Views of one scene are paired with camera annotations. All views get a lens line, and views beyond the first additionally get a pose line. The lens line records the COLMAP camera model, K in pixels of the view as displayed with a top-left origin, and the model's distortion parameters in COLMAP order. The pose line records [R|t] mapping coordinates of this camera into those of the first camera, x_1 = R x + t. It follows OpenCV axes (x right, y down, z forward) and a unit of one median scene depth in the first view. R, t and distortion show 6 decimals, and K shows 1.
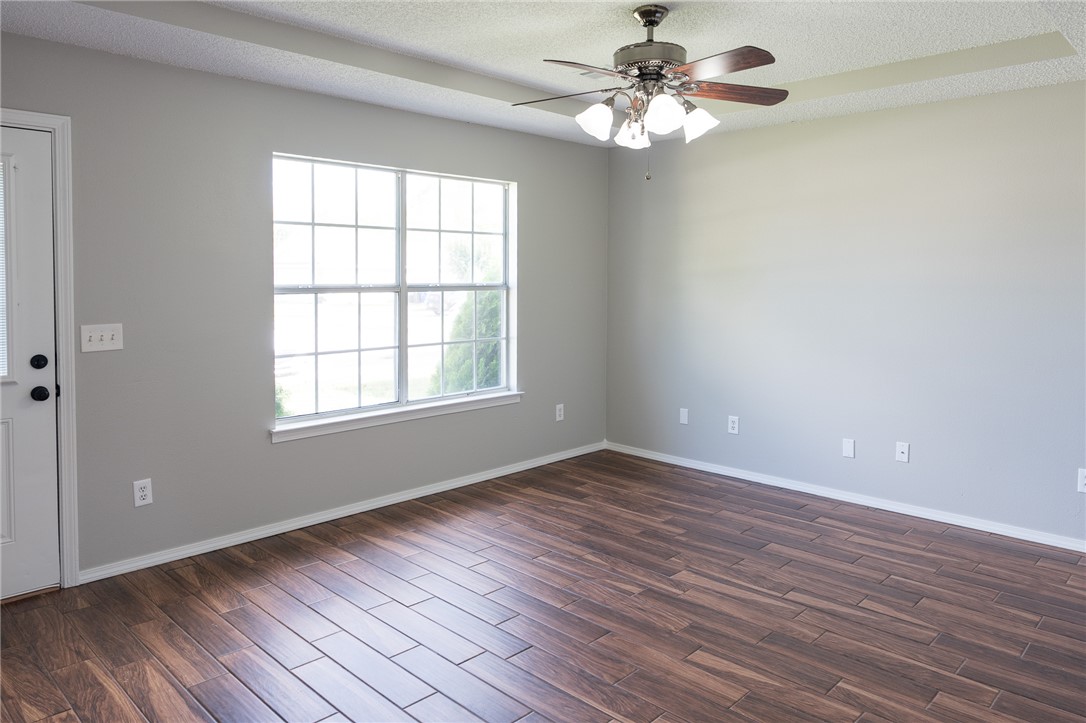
lens RADIAL K [[733.9, 0, 541.4], [0, 733.9, 311.4], [0, 0, 1]] dist [-0.008582, 0.005436]
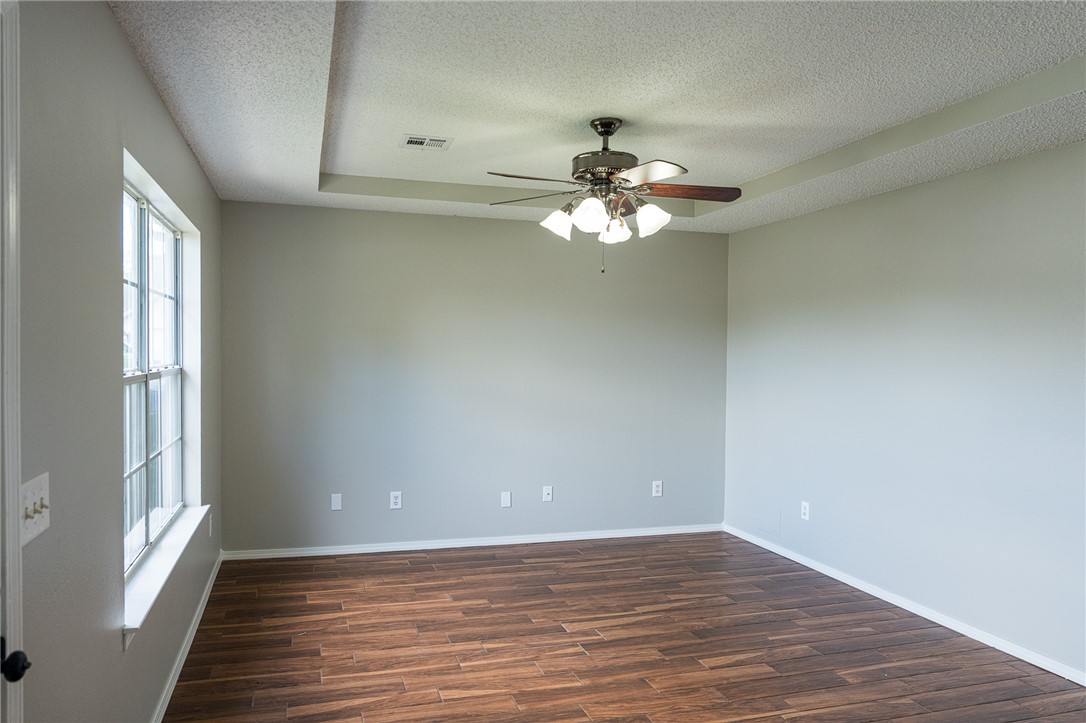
lens RADIAL K [[751.9, 0, 504.7], [0, 751.9, 376.4], [0, 0, 1]] dist [-0.005514, -0.000455]
pose [[0.501245, -0.026432, 0.864902, -0.808279], [0.034355, 0.999353, 0.010630, -0.033065], [-0.864623, 0.024386, 0.501829, 0.493677]]
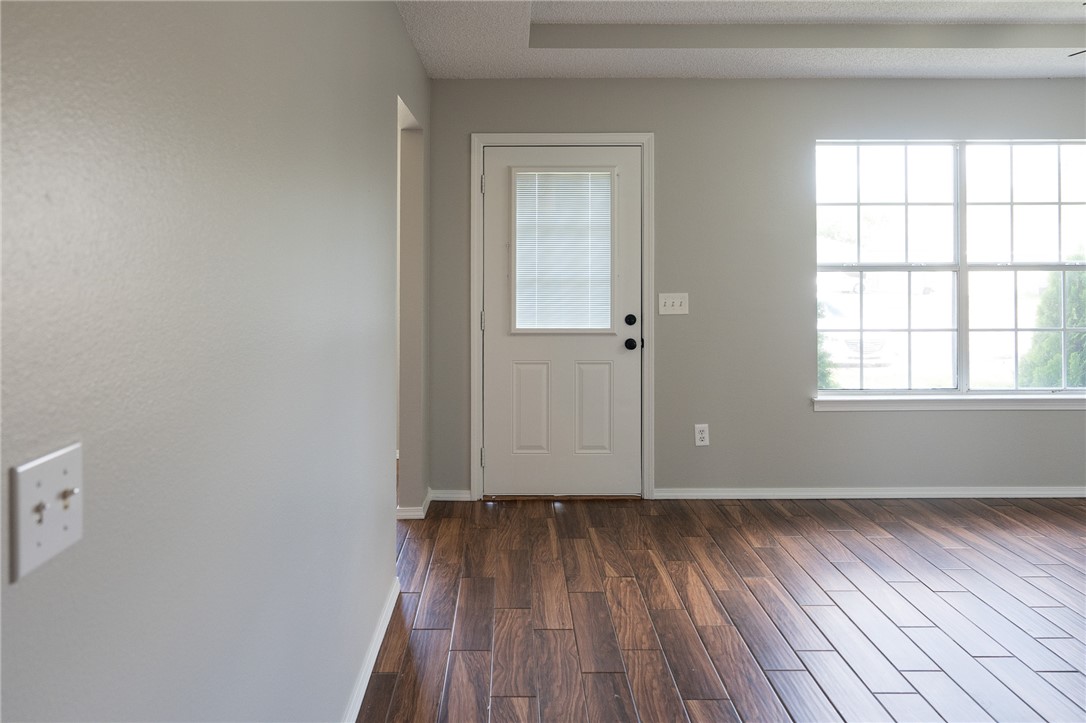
lens RADIAL K [[736.9, 0, 541.8], [0, 736.9, 265.4], [0, 0, 1]] dist [-0.003341, 0.000015]
pose [[0.724718, -0.004323, -0.689032, 0.106887], [-0.026103, 0.999090, -0.033724, 0.018435], [0.688551, 0.042426, 0.723946, -0.072246]]
